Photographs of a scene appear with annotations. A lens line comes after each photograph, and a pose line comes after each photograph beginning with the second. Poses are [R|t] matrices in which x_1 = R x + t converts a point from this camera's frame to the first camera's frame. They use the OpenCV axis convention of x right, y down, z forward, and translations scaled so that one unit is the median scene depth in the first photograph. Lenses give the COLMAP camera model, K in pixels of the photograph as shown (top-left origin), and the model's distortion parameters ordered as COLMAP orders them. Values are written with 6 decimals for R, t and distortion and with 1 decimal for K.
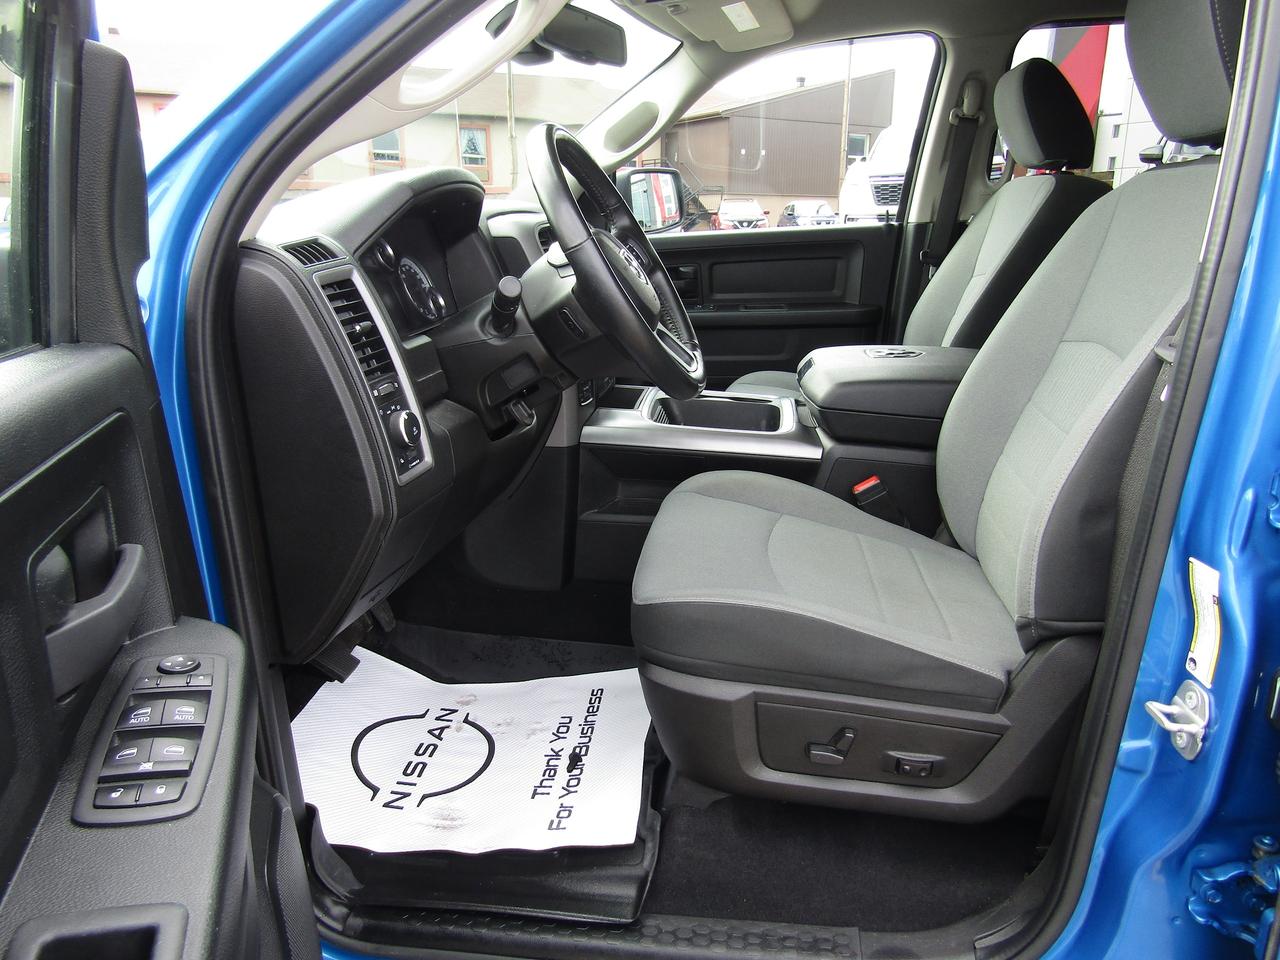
lens RADIAL K [[901.6, 0, 640.0], [0, 901.6, 480.0], [0, 0, 1]] dist [-0.009311, -0.002812]
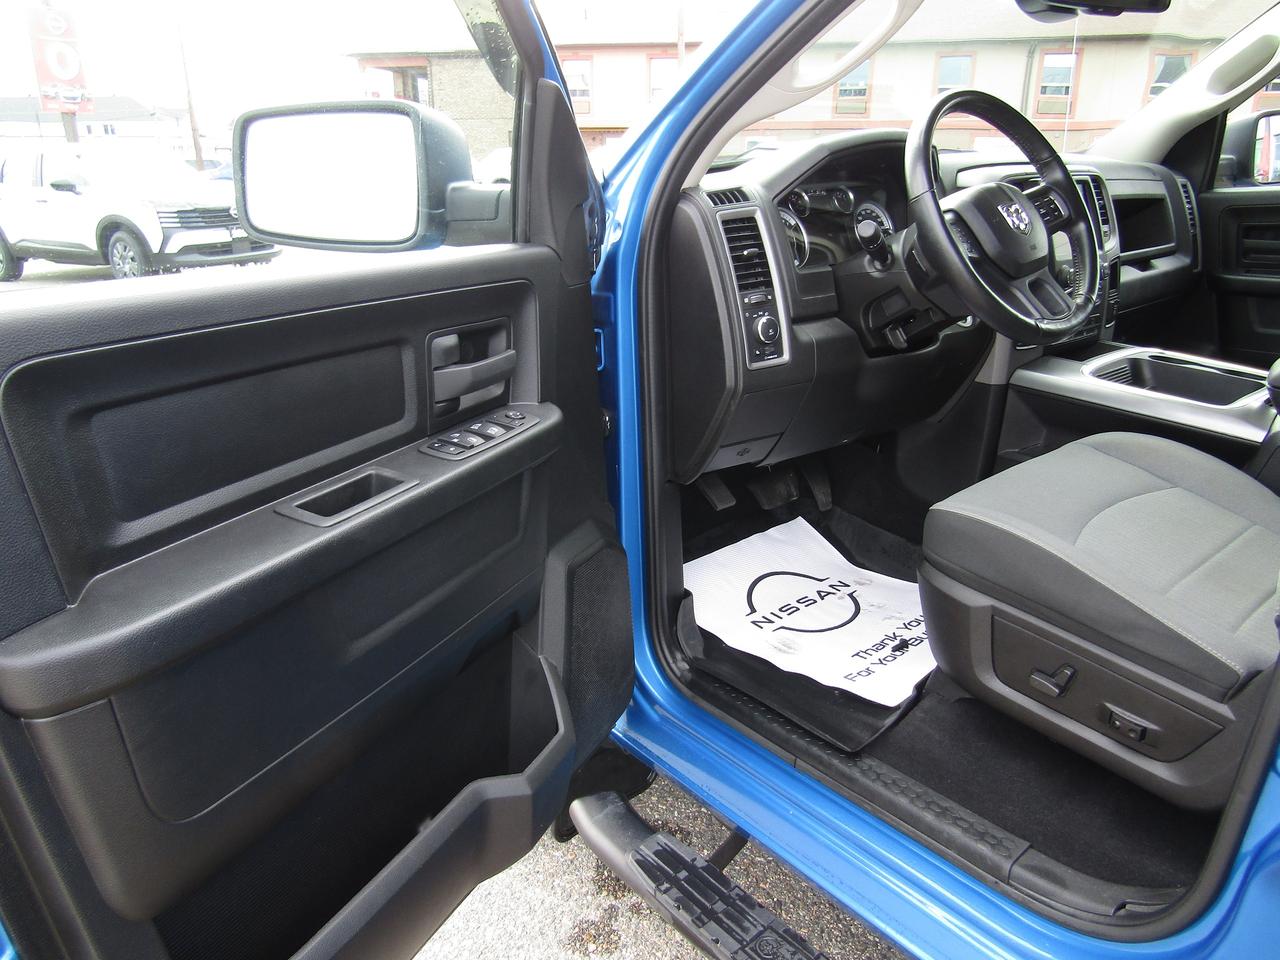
lens RADIAL K [[901.6, 0, 640.0], [0, 901.6, 480.0], [0, 0, 1]] dist [-0.009311, -0.002812]
pose [[0.724046, 0.228833, -0.650687, 0.486165], [-0.189897, 0.973040, 0.130891, 0.019785], [0.663096, 0.028792, 0.747980, -0.126303]]
